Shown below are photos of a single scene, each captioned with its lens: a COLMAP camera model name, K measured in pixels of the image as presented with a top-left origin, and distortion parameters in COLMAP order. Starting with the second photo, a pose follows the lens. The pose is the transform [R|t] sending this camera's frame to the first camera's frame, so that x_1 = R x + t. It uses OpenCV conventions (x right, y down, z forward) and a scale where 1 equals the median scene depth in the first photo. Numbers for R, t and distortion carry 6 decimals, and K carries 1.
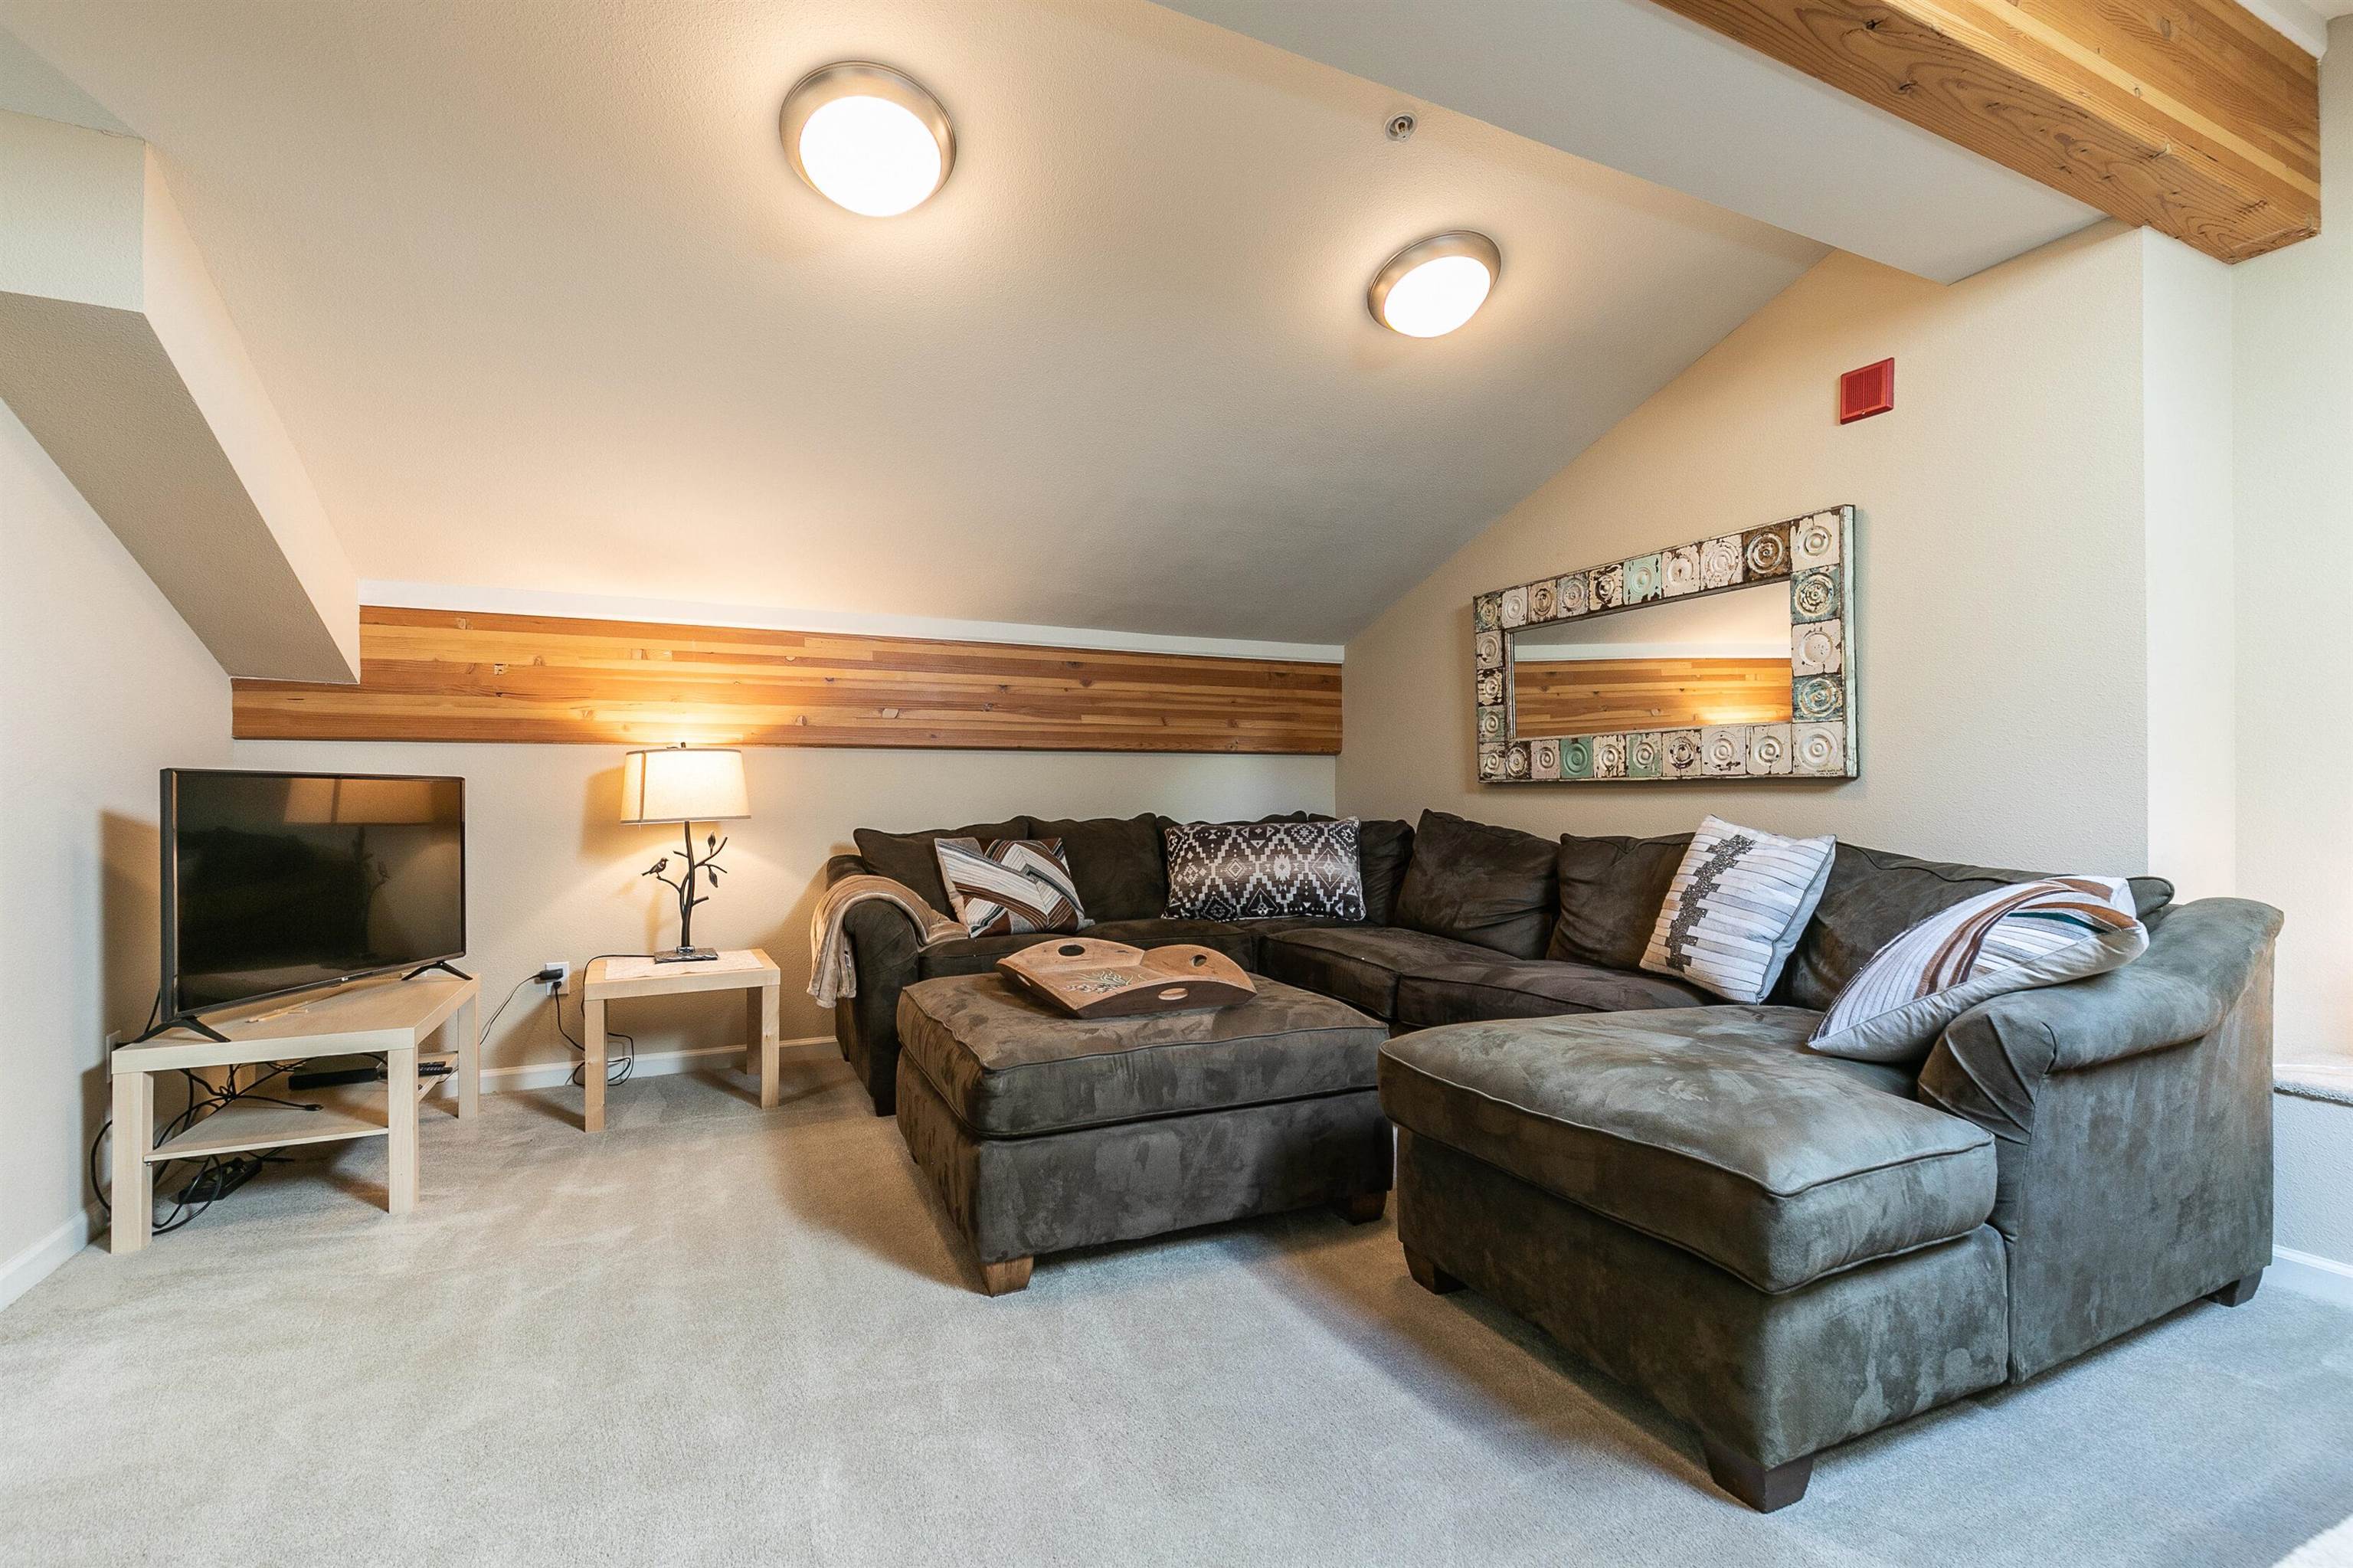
lens RADIAL K [[1050.8, 0, 1178.5], [0, 1050.8, 787.1], [0, 0, 1]] dist [-0.001894, -0.000332]
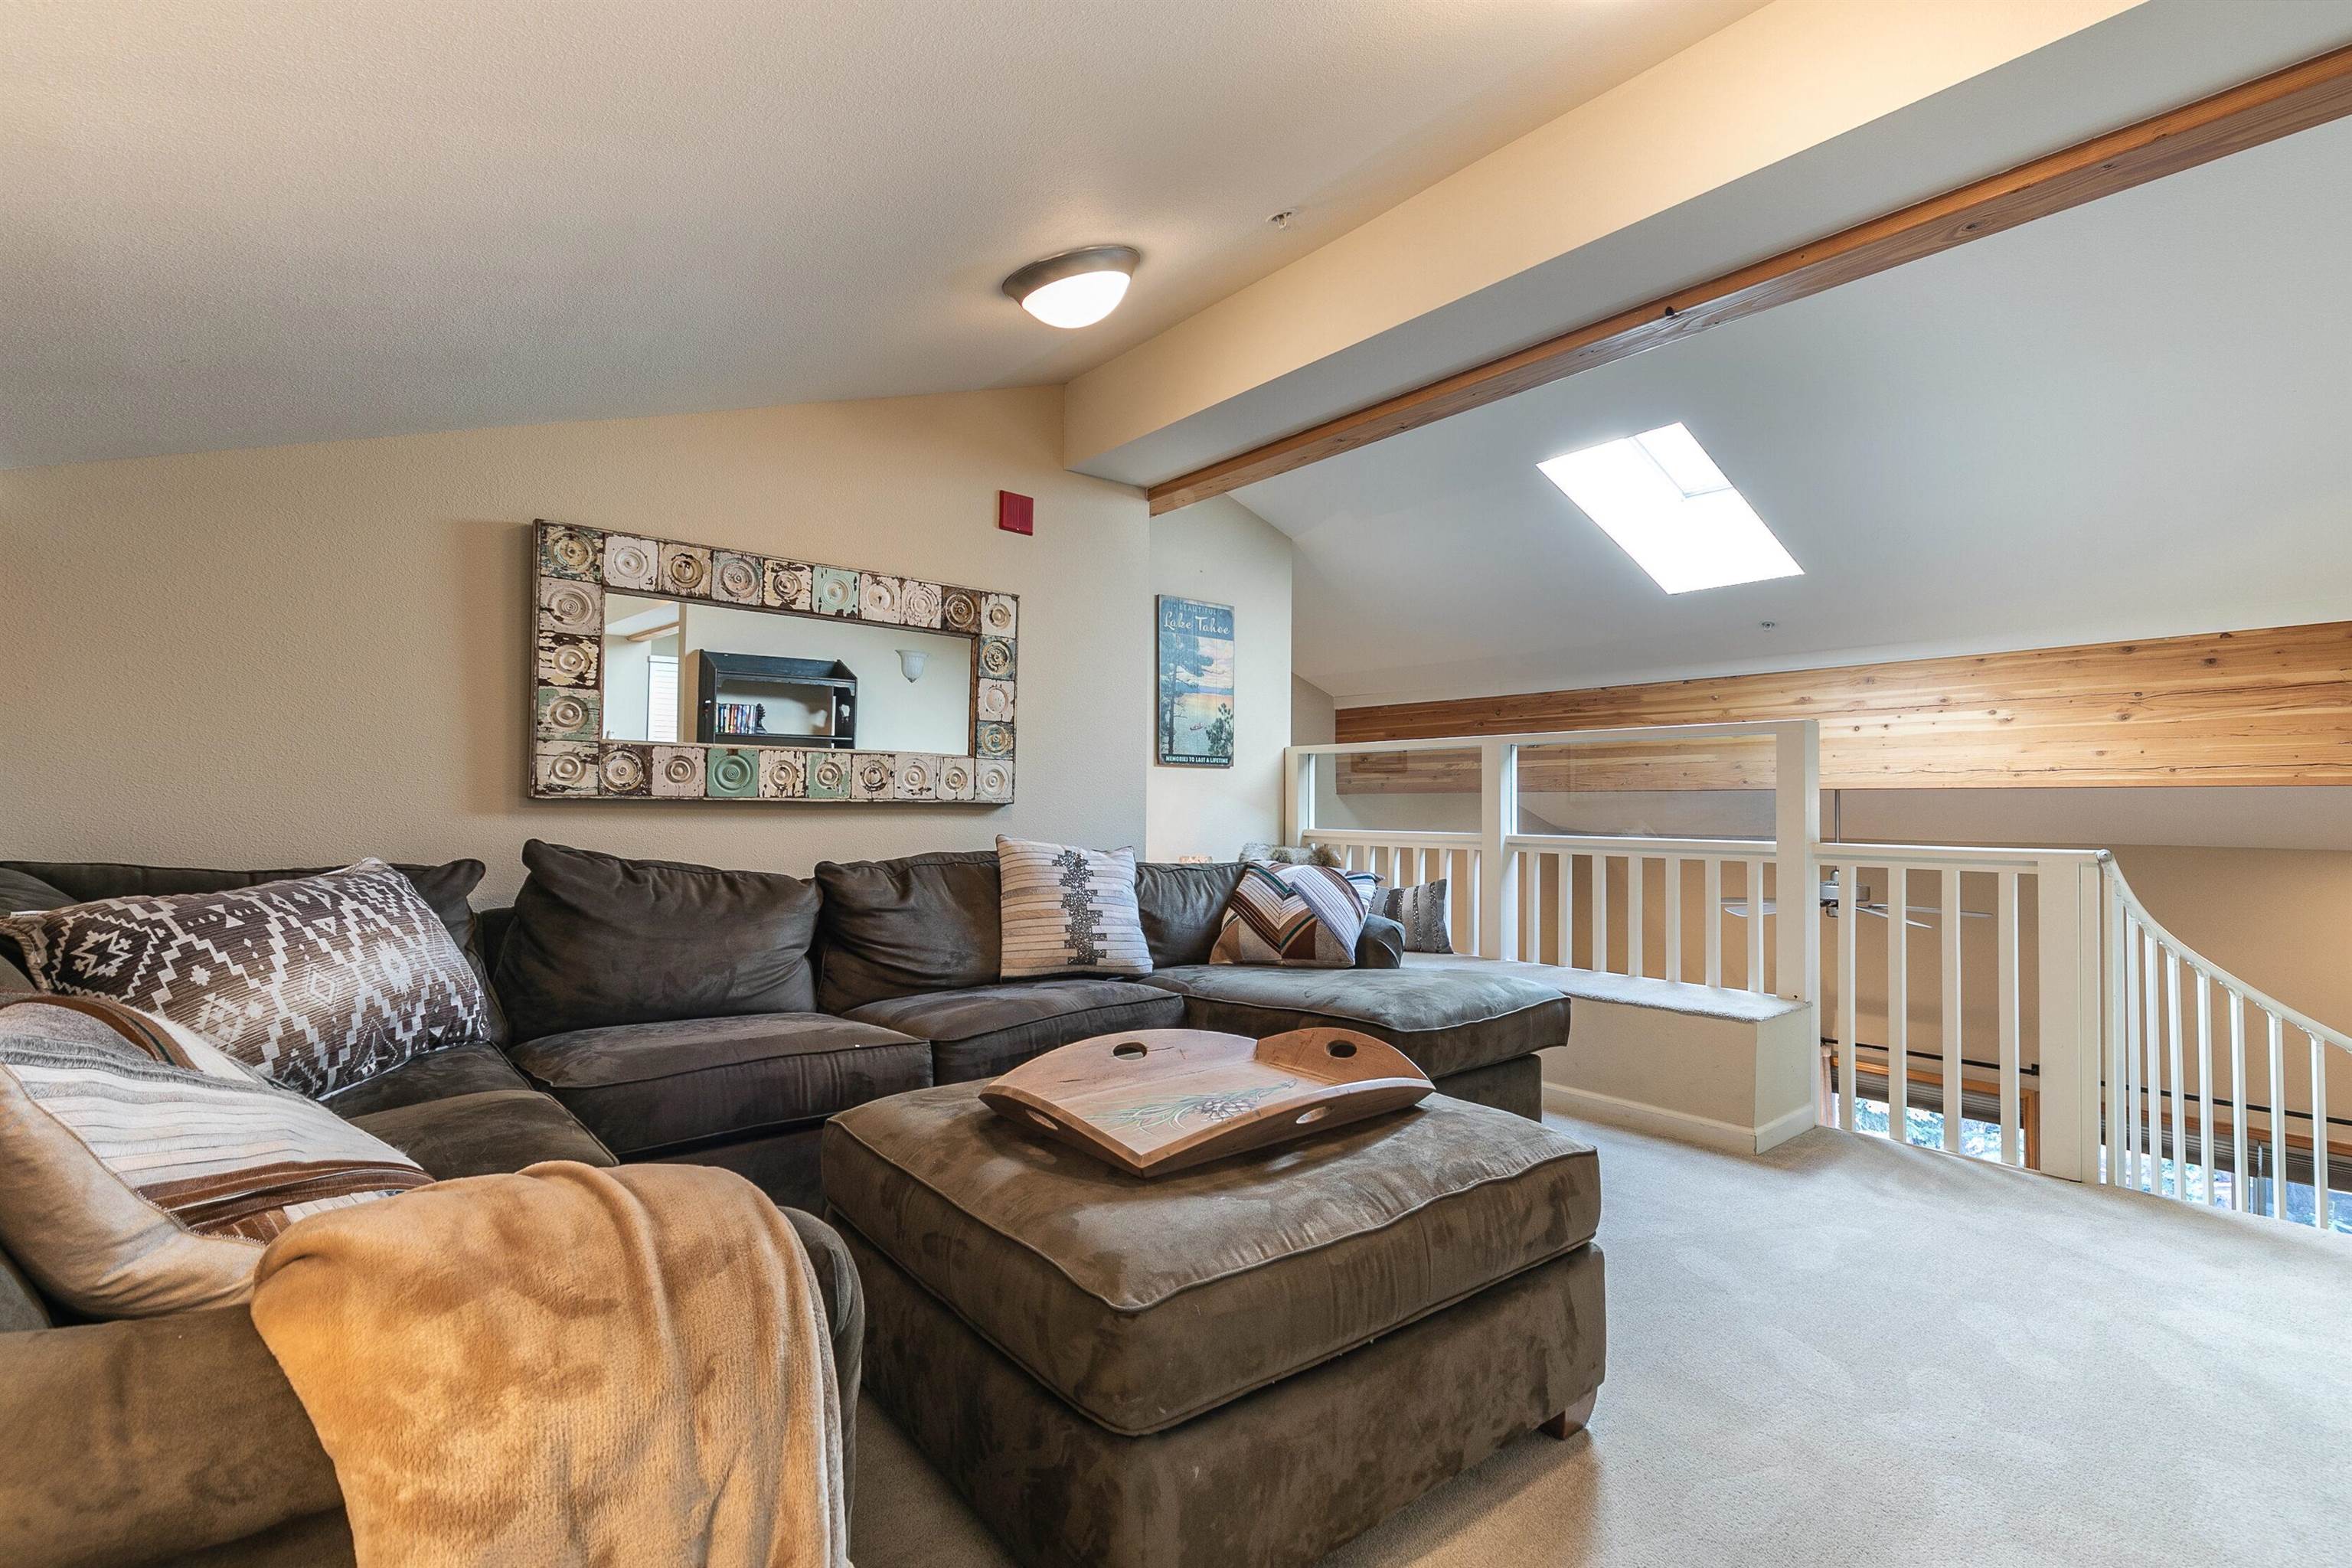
lens RADIAL K [[1050.3, 0, 1170.4], [0, 1050.3, 791.8], [0, 0, 1]] dist [-0.001894, -0.000332]
pose [[-0.238730, 0.019509, 0.970890, -0.575641], [-0.012327, 0.999657, -0.023118, 0.002682], [-0.971008, -0.017487, -0.238408, 0.961468]]
